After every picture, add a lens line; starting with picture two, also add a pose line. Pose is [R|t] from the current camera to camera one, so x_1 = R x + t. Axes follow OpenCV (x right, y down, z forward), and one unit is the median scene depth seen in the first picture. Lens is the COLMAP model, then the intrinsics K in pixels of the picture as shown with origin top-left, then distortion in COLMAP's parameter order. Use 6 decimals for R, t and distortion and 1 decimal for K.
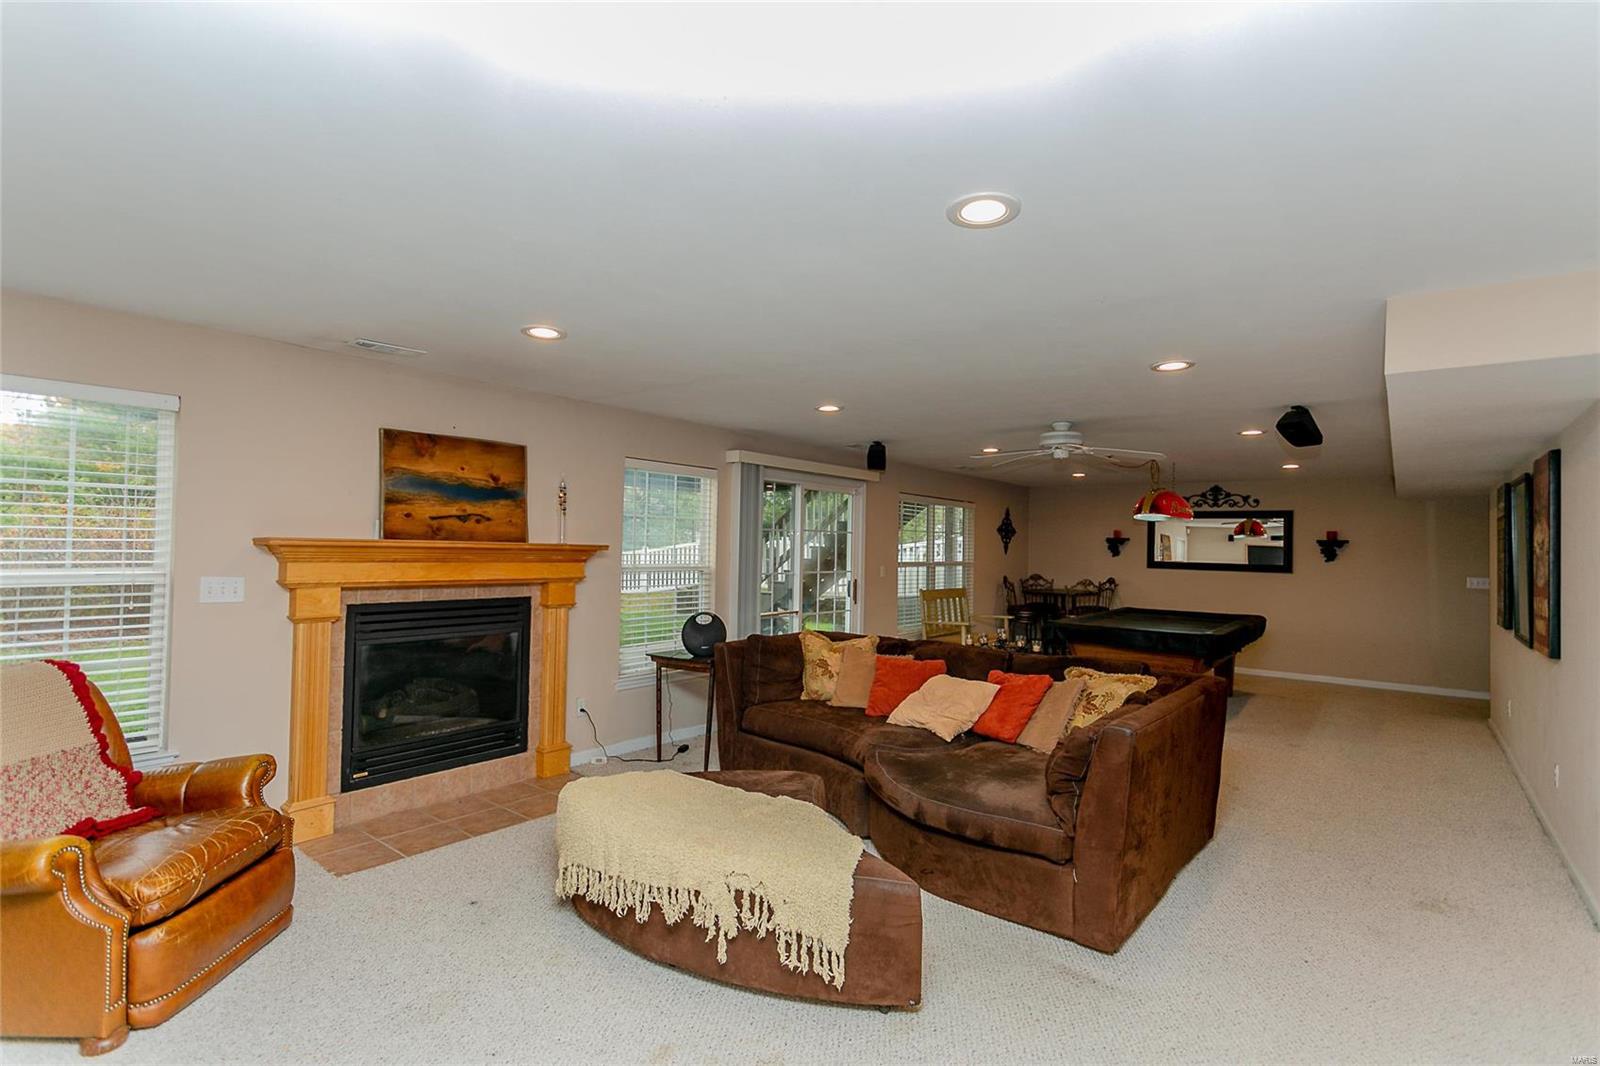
lens RADIAL K [[745.8, 0, 797.8], [0, 745.8, 538.0], [0, 0, 1]] dist [0.004602, 0.000435]
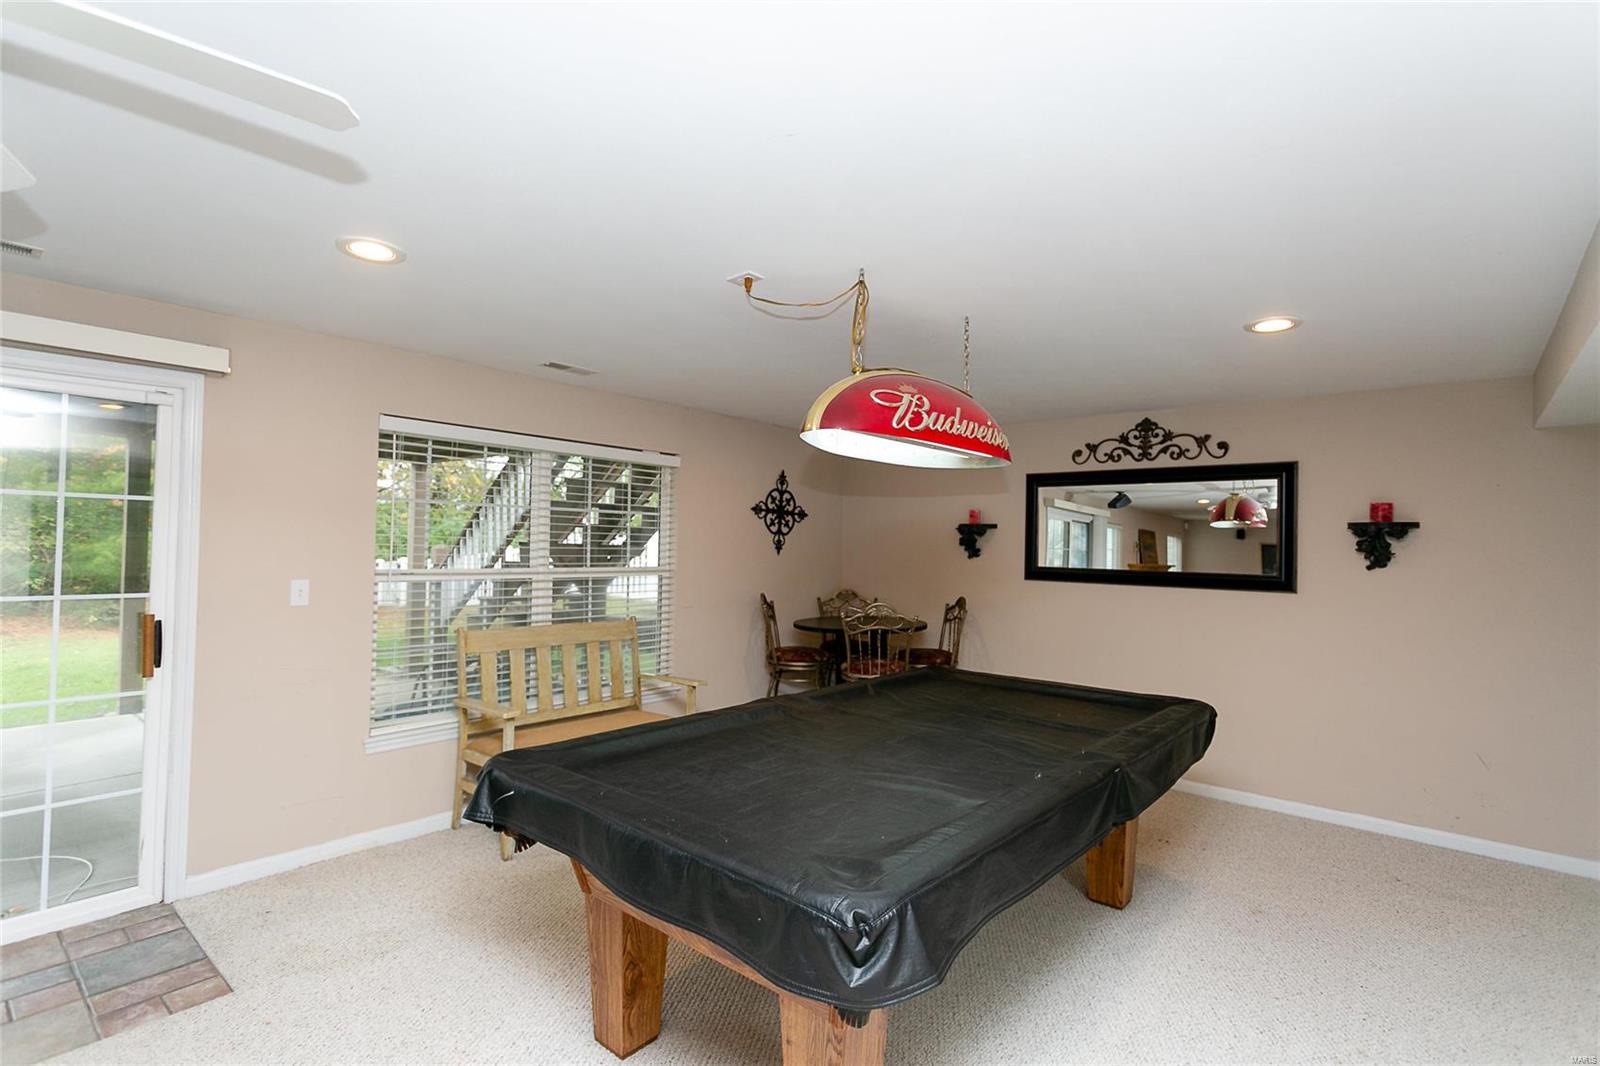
lens RADIAL K [[745.8, 0, 802.7], [0, 745.8, 530.5], [0, 0, 1]] dist [0.004602, 0.000435]
pose [[0.999626, 0.001346, -0.027298, 0.341372], [-0.001967, 0.999740, -0.022707, 0.018300], [0.027260, 0.022753, 0.999369, 0.488104]]
